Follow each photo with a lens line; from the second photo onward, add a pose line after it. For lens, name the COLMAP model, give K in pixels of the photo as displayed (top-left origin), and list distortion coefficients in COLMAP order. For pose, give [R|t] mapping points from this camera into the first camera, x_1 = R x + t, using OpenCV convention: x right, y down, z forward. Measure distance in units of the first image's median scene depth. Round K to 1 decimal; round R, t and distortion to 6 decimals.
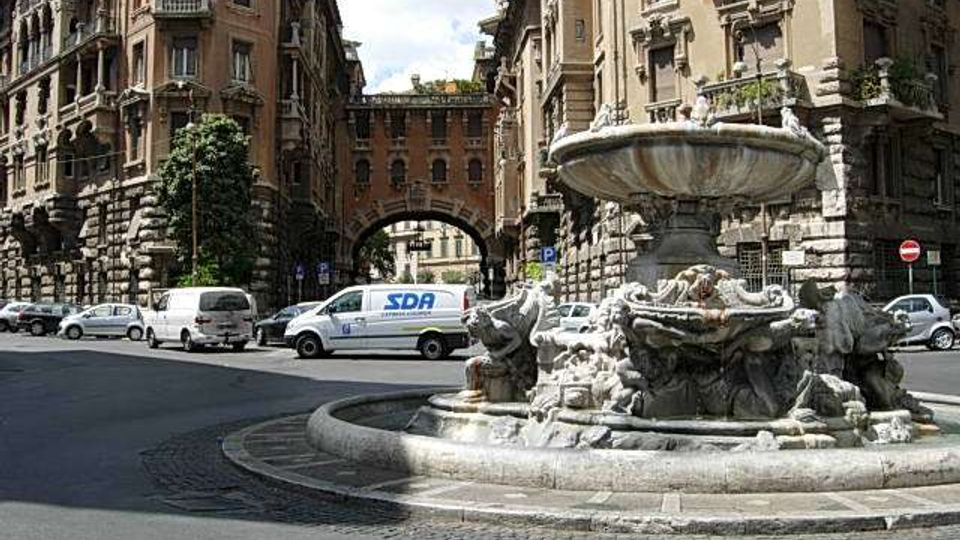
lens RADIAL K [[1028.9, 0, 476.7], [0, 1028.9, 266.4], [0, 0, 1]] dist [-0.180576, 0.093951]
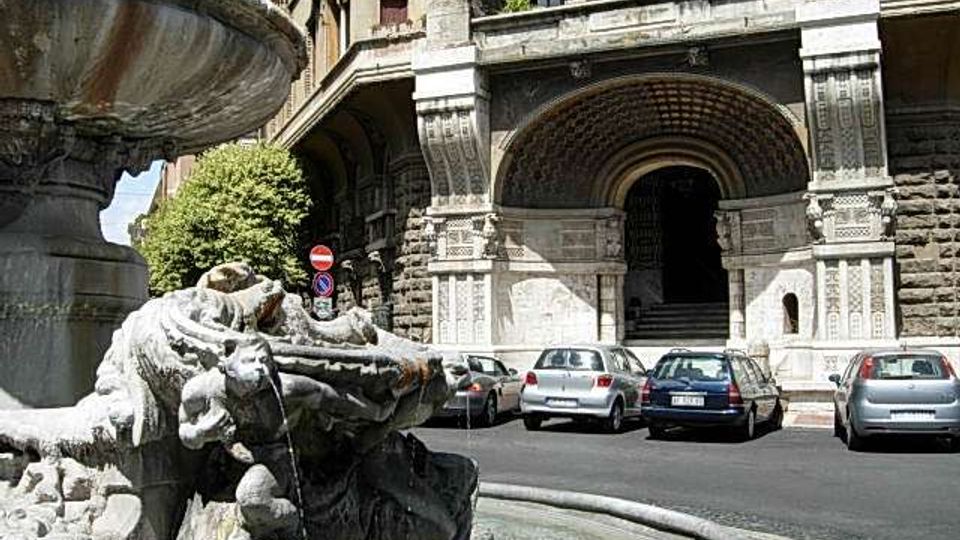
lens RADIAL K [[1028.9, 0, 476.7], [0, 1028.9, 266.4], [0, 0, 1]] dist [-0.180576, 0.093951]
pose [[0.352434, 0.070489, 0.933178, -0.218725], [-0.034556, 0.997459, -0.062294, 0.029927], [-0.935198, -0.010292, 0.353974, 0.777946]]
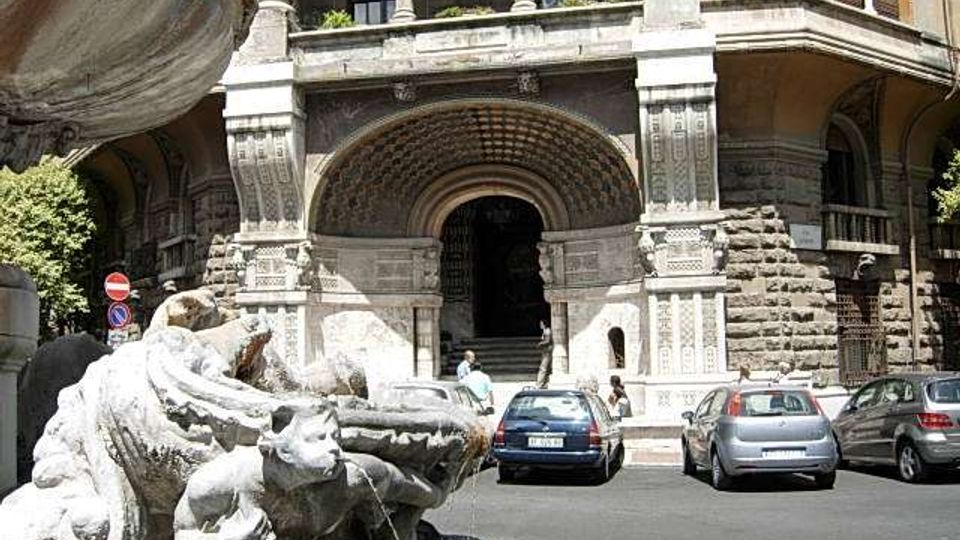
lens RADIAL K [[1028.9, 0, 476.7], [0, 1028.9, 266.4], [0, 0, 1]] dist [-0.180576, 0.093951]
pose [[0.125444, 0.103134, 0.986725, -0.134332], [-0.025895, 0.994584, -0.100663, 0.026153], [-0.991763, -0.012924, 0.127436, 0.931569]]
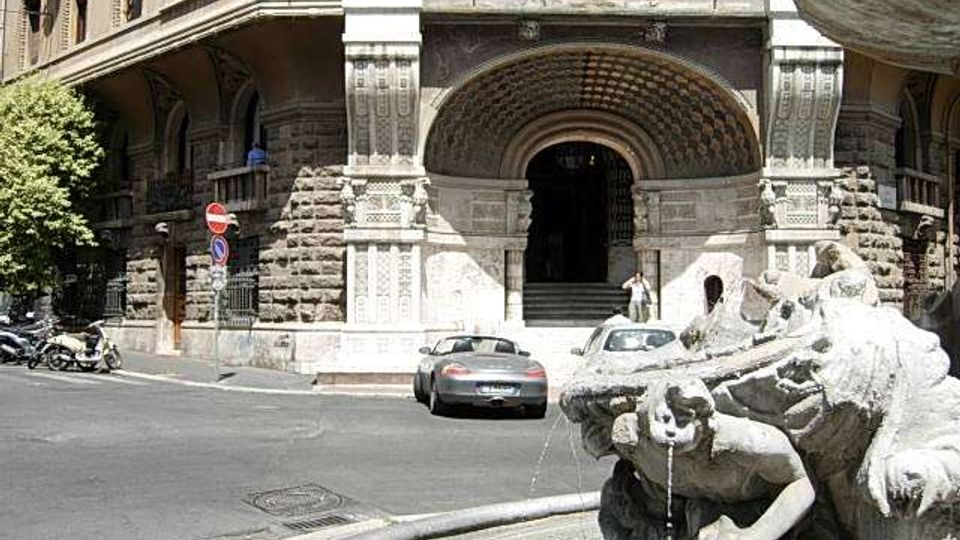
lens RADIAL K [[1028.9, 0, 476.7], [0, 1028.9, 266.4], [0, 0, 1]] dist [-0.180576, 0.093951]
pose [[-0.079484, 0.054970, 0.995319, -0.125096], [-0.043592, 0.997332, -0.058562, 0.060522], [-0.995883, -0.048042, -0.076876, 1.588773]]
